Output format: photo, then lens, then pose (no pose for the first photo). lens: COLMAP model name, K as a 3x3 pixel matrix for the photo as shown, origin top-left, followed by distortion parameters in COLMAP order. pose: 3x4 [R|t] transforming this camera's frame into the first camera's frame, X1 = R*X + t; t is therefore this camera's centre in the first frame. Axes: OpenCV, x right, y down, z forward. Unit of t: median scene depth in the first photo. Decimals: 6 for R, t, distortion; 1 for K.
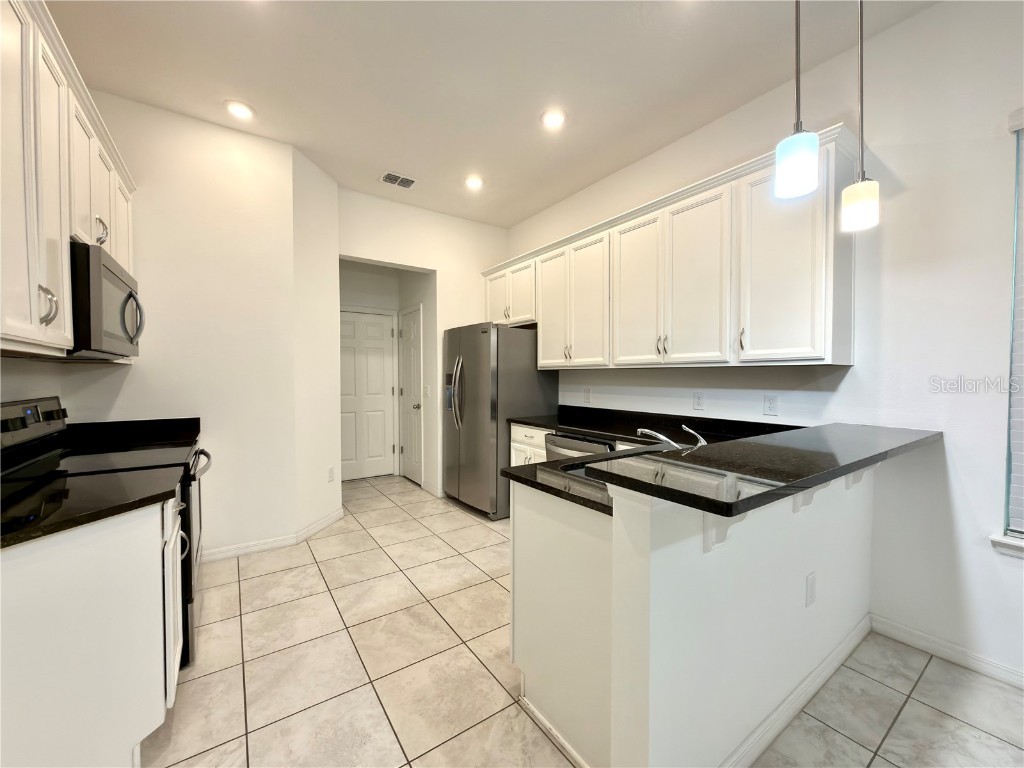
lens RADIAL K [[406.9, 0, 513.5], [0, 406.9, 385.5], [0, 0, 1]] dist [0.000695, -0.000464]
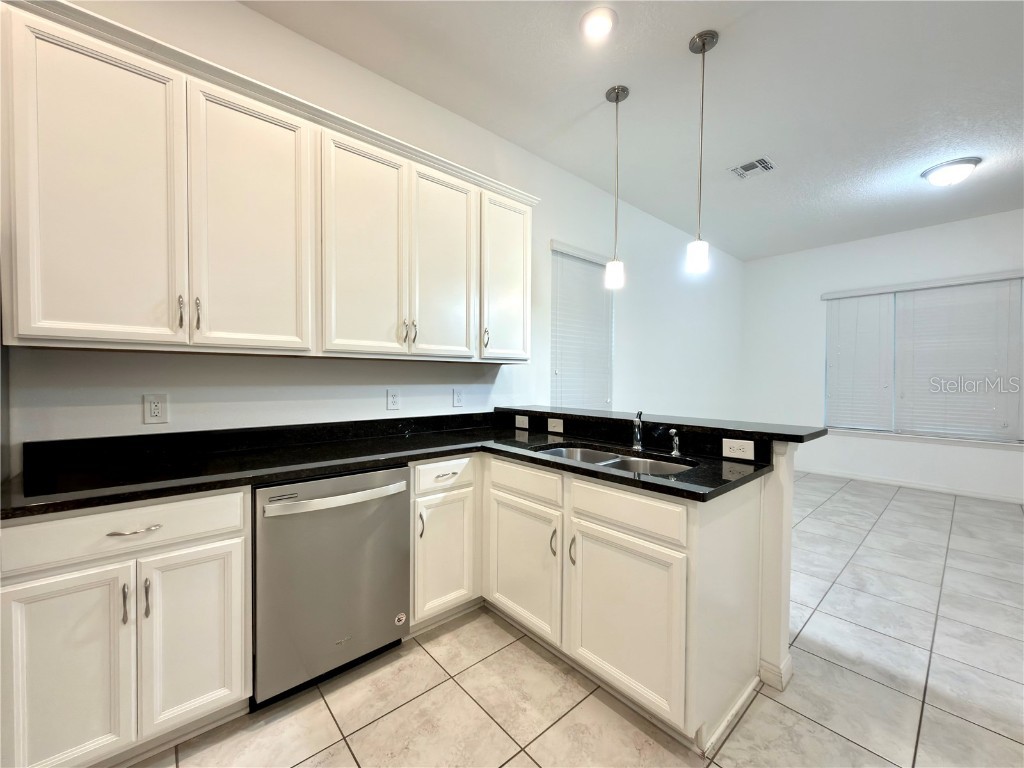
lens RADIAL K [[406.9, 0, 513.5], [0, 406.9, 385.5], [0, 0, 1]] dist [0.000695, -0.000464]
pose [[-0.112578, -0.023888, 0.993356, -0.347568], [0.015962, 0.999538, 0.025846, -0.008115], [-0.993515, 0.018766, -0.112145, 0.680885]]
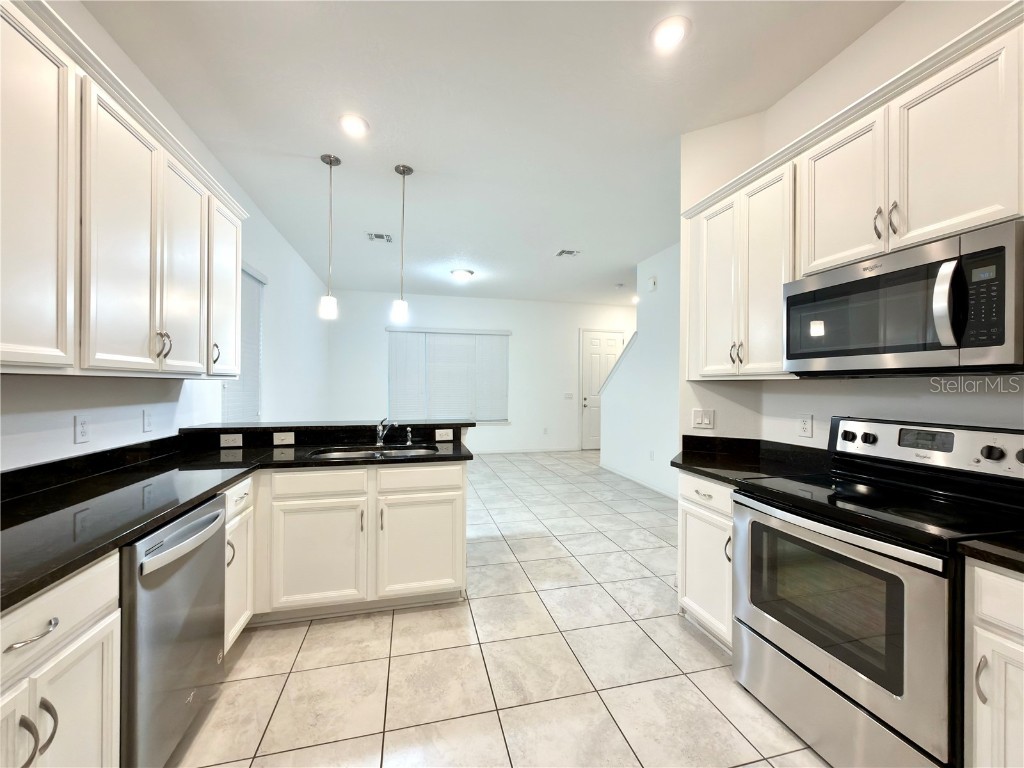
lens RADIAL K [[406.9, 0, 513.5], [0, 406.9, 385.5], [0, 0, 1]] dist [0.000695, -0.000464]
pose [[-0.934761, -0.007691, 0.355194, -0.323884], [0.000496, 0.999736, 0.022953, -0.035948], [-0.355277, 0.021632, -0.934511, 1.094764]]
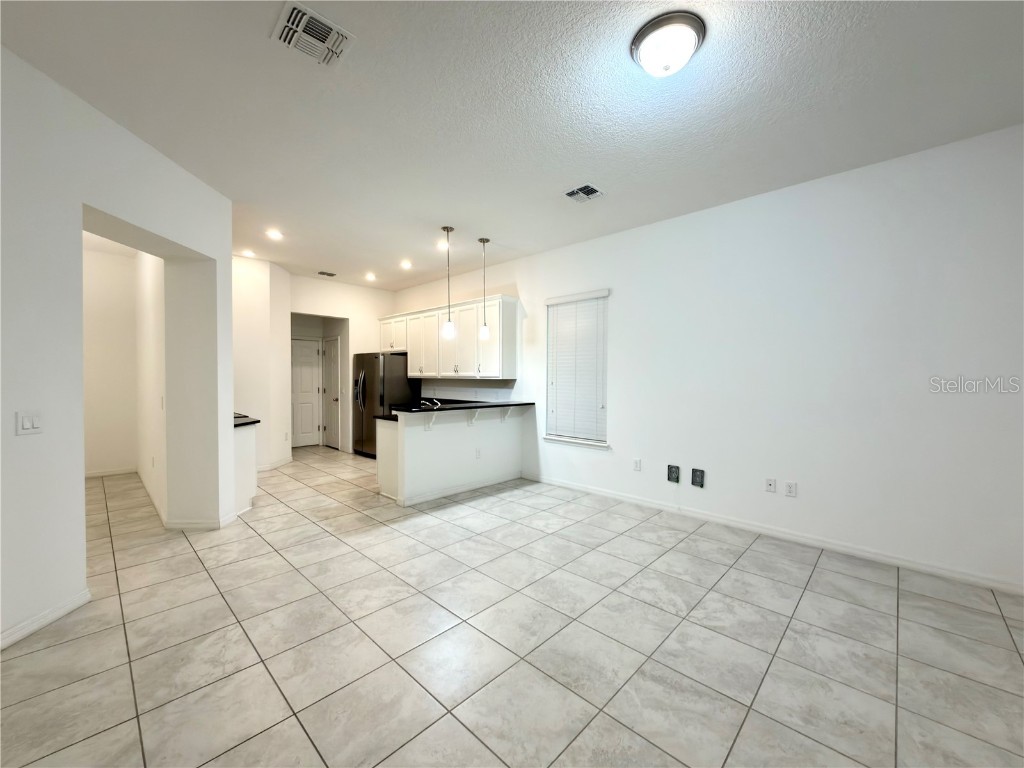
lens RADIAL K [[406.9, 0, 513.5], [0, 406.9, 385.5], [0, 0, 1]] dist [0.000695, -0.000464]
pose [[0.980119, 0.000449, 0.198409, 0.176724], [0.000094, 0.999996, -0.002725, 0.000147], [-0.198409, 0.002690, 0.980116, -0.958841]]
